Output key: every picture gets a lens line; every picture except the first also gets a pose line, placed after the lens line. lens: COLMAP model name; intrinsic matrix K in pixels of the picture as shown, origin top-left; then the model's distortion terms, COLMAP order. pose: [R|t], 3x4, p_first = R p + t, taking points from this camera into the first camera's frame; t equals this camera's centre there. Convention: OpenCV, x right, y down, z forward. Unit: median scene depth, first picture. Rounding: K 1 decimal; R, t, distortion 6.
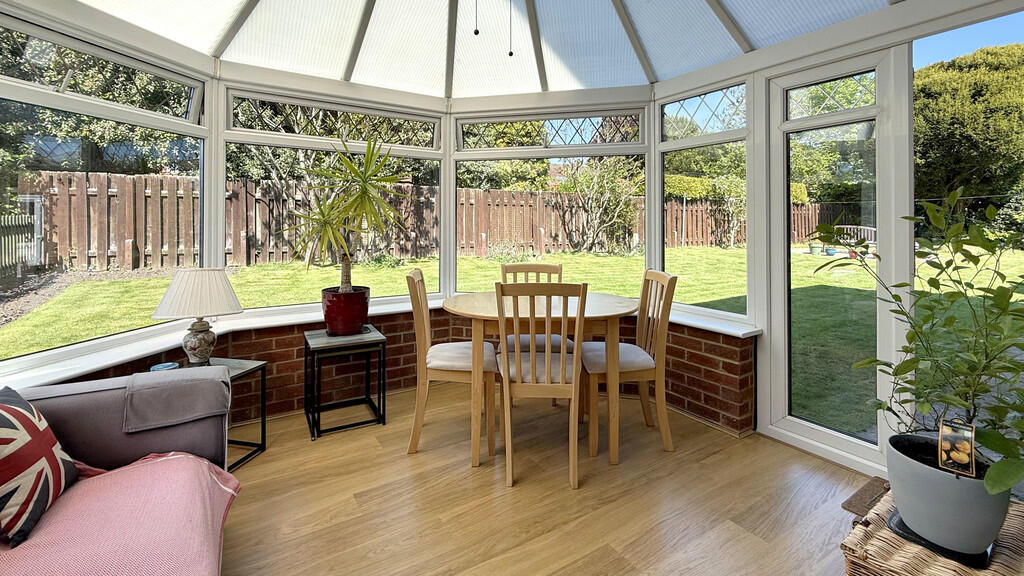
lens RADIAL K [[434.7, 0, 510.5], [0, 434.7, 219.9], [0, 0, 1]] dist [0.002735, 0.000426]
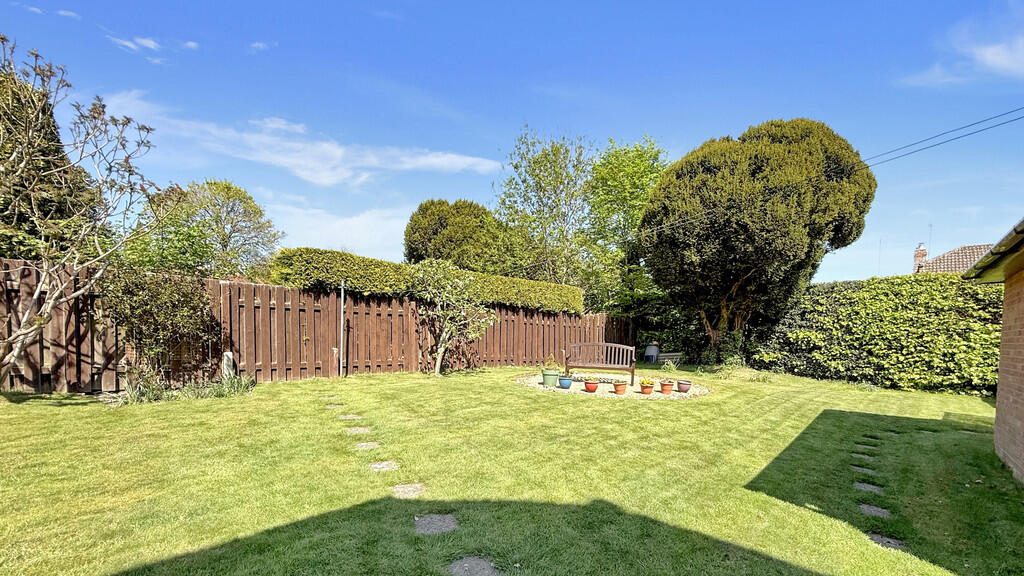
lens RADIAL K [[436.5, 0, 518.7], [0, 436.5, 361.7], [0, 0, 1]] dist [0.000449, 0.000114]
pose [[0.956848, 0.000664, 0.290588, 0.461201], [-0.018067, 0.998199, 0.057209, 0.006330], [-0.290027, -0.059991, 0.955136, 0.383283]]
